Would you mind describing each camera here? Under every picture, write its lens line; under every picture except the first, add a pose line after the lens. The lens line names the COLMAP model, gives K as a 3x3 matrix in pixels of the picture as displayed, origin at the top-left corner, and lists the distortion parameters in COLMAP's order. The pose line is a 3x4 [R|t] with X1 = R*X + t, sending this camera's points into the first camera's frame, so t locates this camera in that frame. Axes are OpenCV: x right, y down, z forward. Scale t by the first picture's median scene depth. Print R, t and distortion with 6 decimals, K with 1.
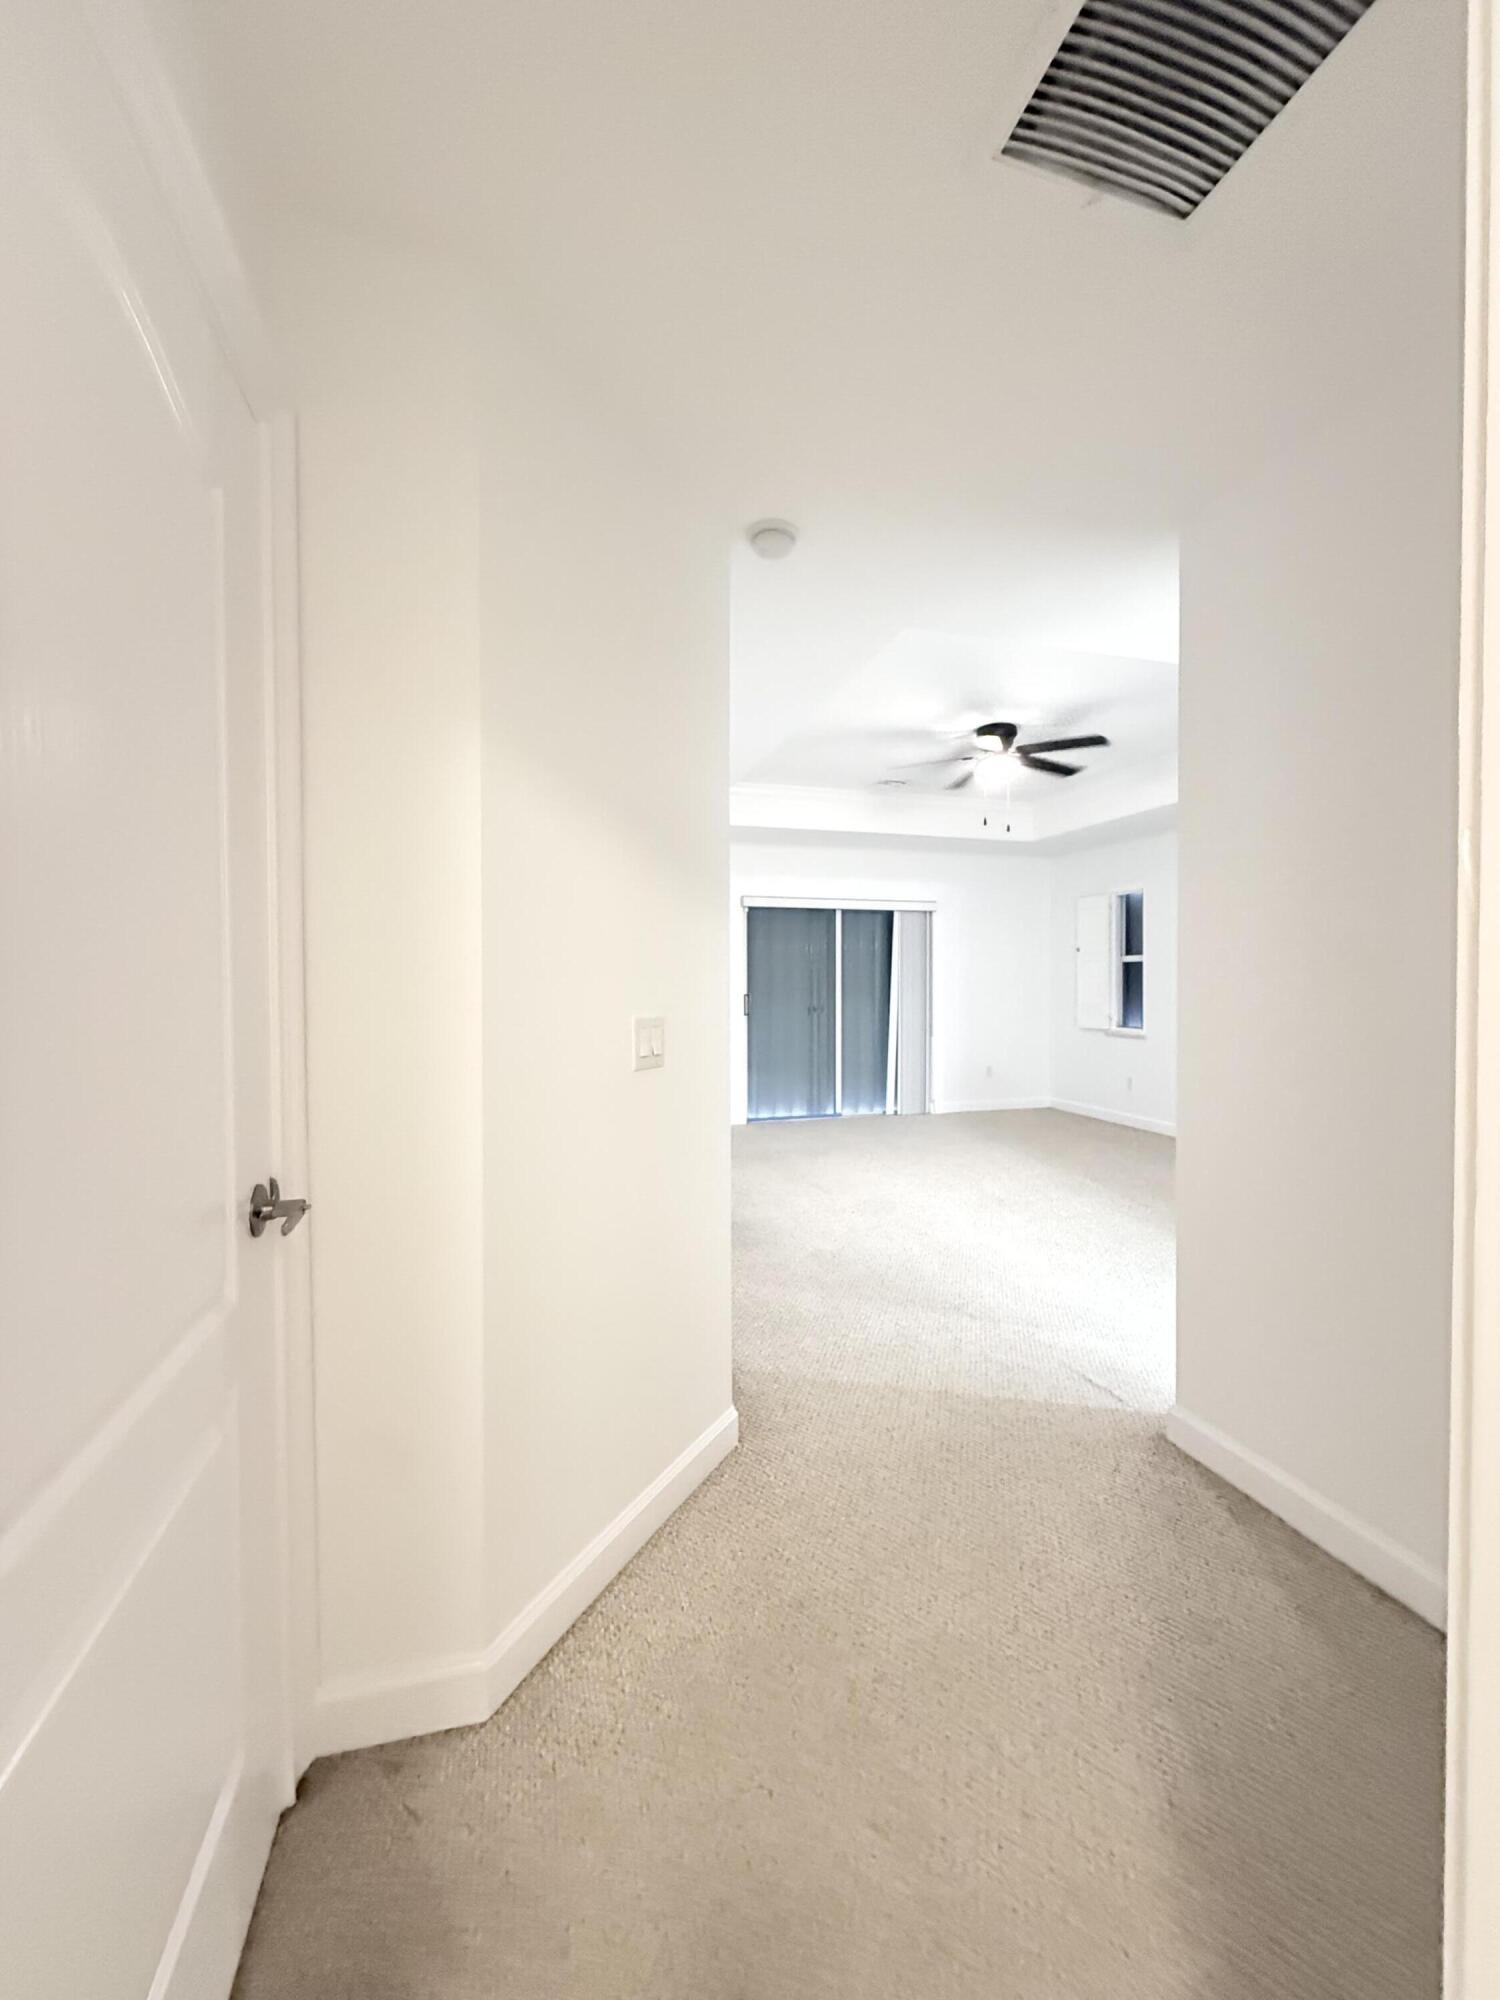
lens RADIAL K [[799.8, 0, 755.2], [0, 799.8, 1000.0], [0, 0, 1]] dist [-0.001866, -0.000139]
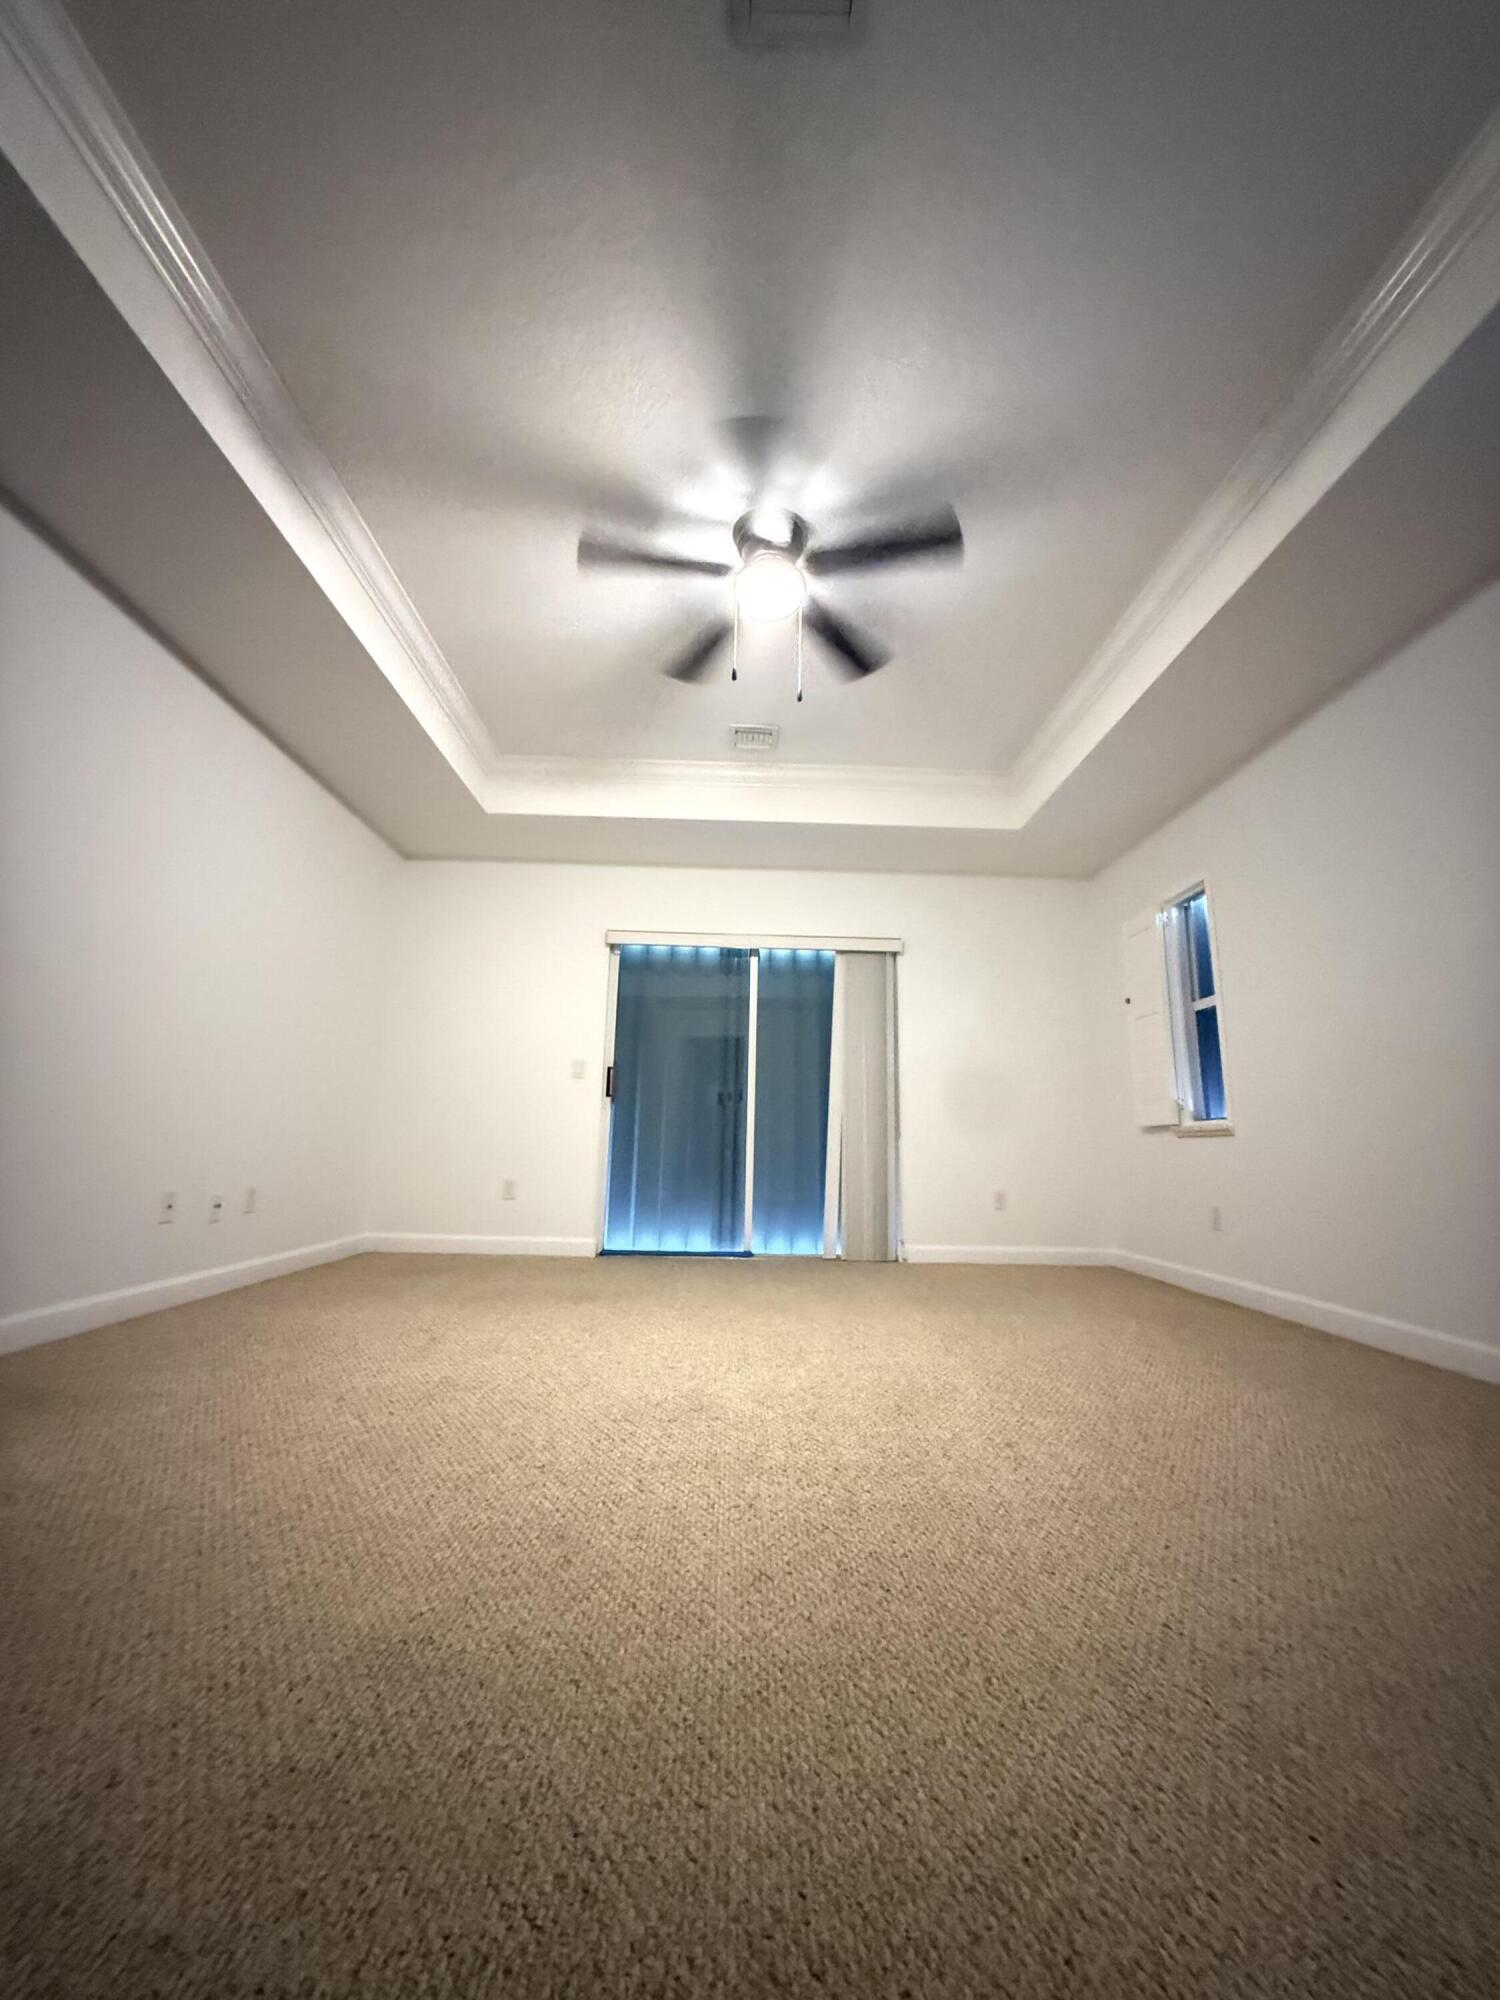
lens RADIAL K [[799.8, 0, 755.2], [0, 799.8, 1000.0], [0, 0, 1]] dist [-0.001866, -0.000139]
pose [[0.965836, -0.023649, -0.258073, 0.304231], [-0.030450, 0.978574, -0.203631, 0.077948], [0.257359, 0.204533, 0.944422, 0.359183]]
